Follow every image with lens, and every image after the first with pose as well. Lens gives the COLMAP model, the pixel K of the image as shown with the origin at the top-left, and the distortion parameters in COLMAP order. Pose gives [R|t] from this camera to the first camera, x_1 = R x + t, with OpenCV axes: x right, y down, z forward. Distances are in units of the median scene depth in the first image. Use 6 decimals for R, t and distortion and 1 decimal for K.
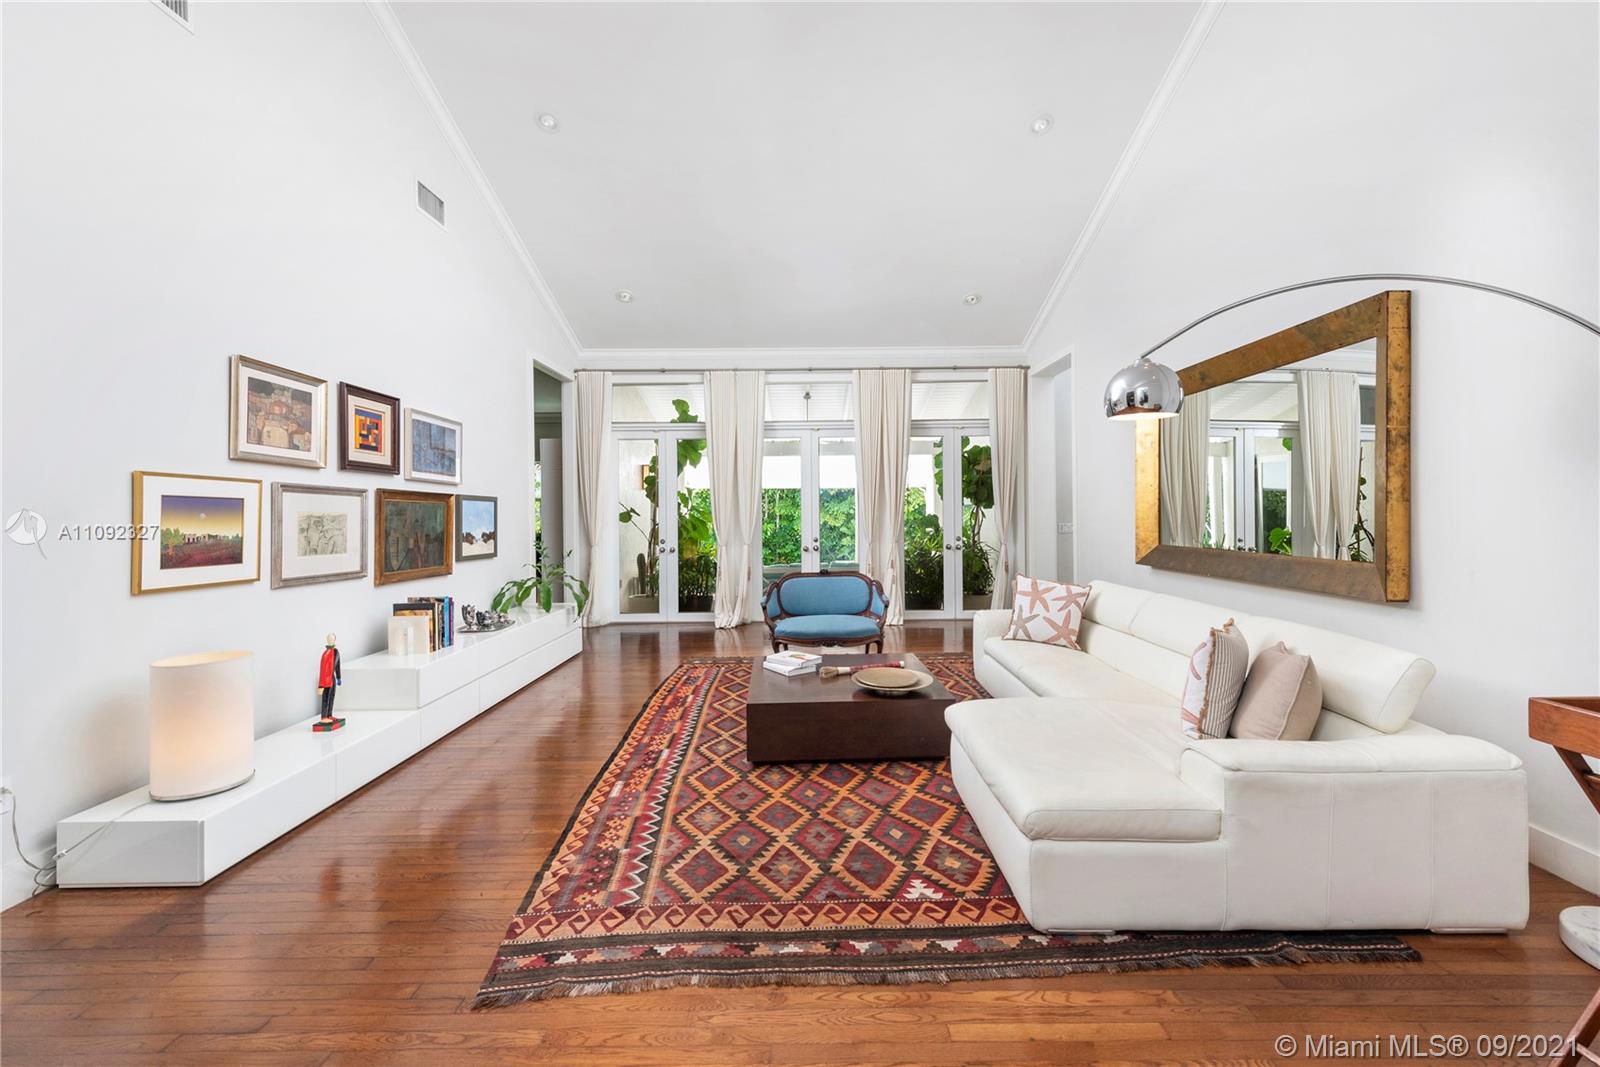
lens RADIAL K [[630.7, 0, 800.0], [0, 630.7, 533.5], [0, 0, 1]] dist [-0.010178, -0.000137]
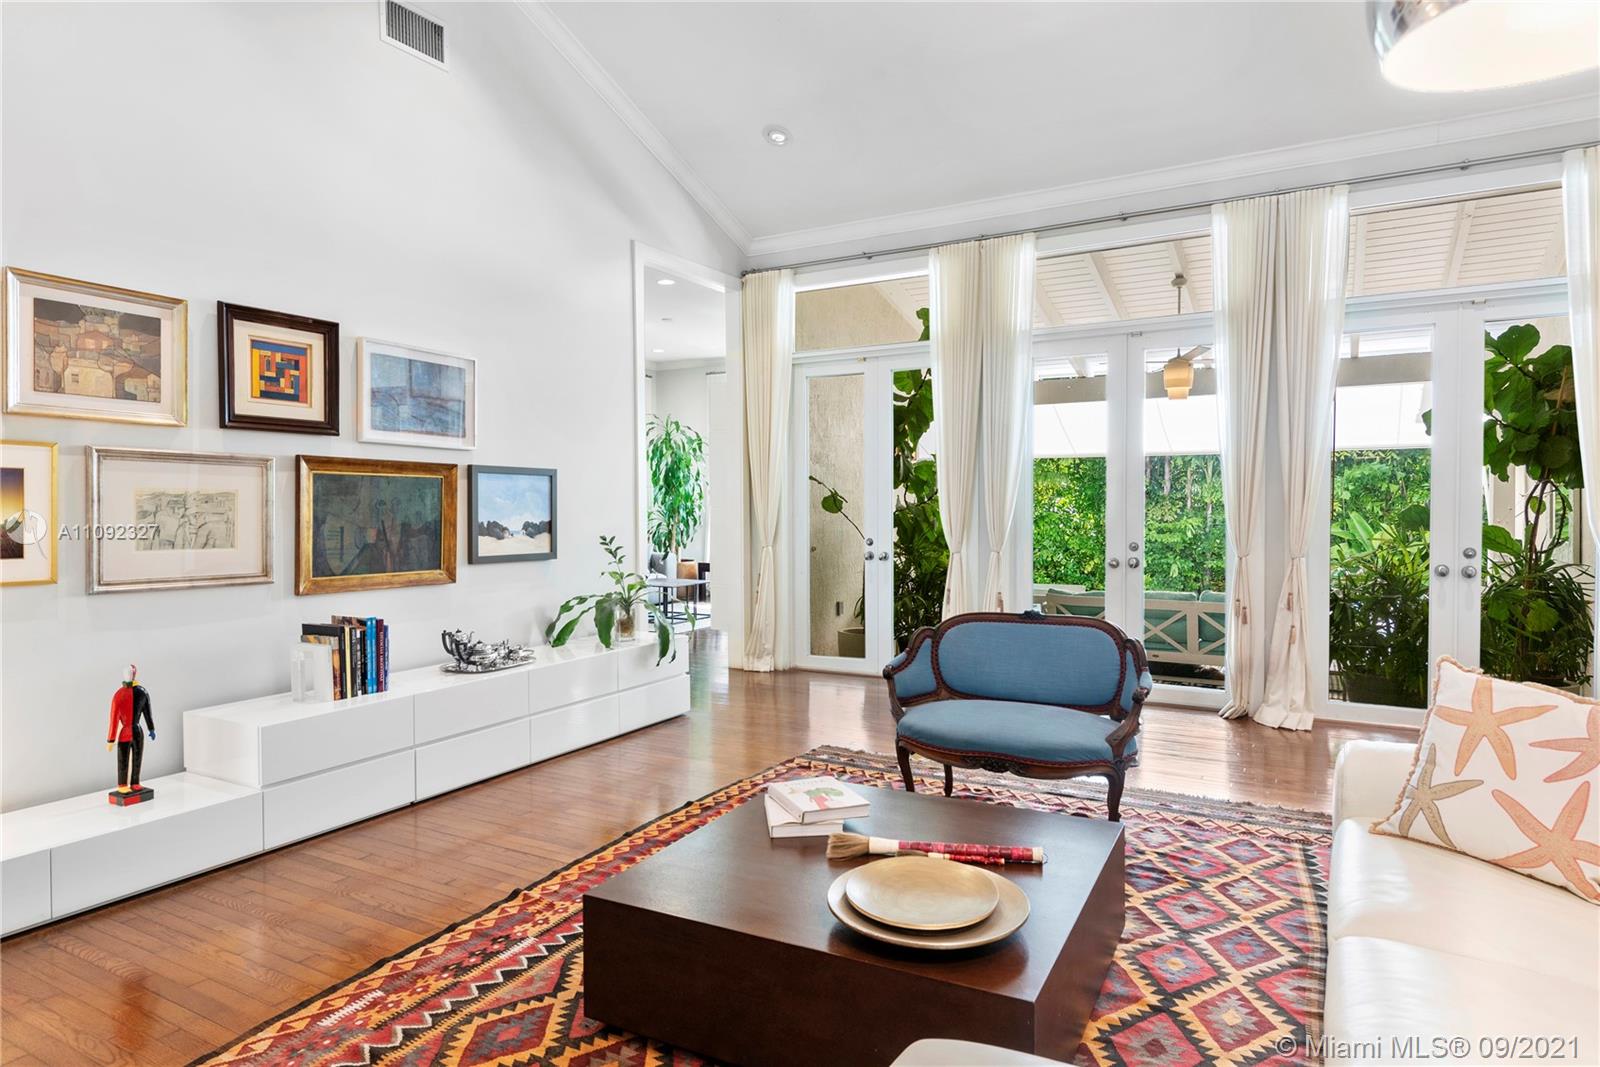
lens RADIAL K [[925.4, 0, 800.0], [0, 925.4, 533.5], [0, 0, 1]] dist [0.005598, -0.000564]
pose [[0.873279, 0.022903, -0.486682, 0.314083], [-0.020204, 0.999738, 0.010794, -0.007852], [0.486801, 0.000406, 0.873513, 0.383894]]
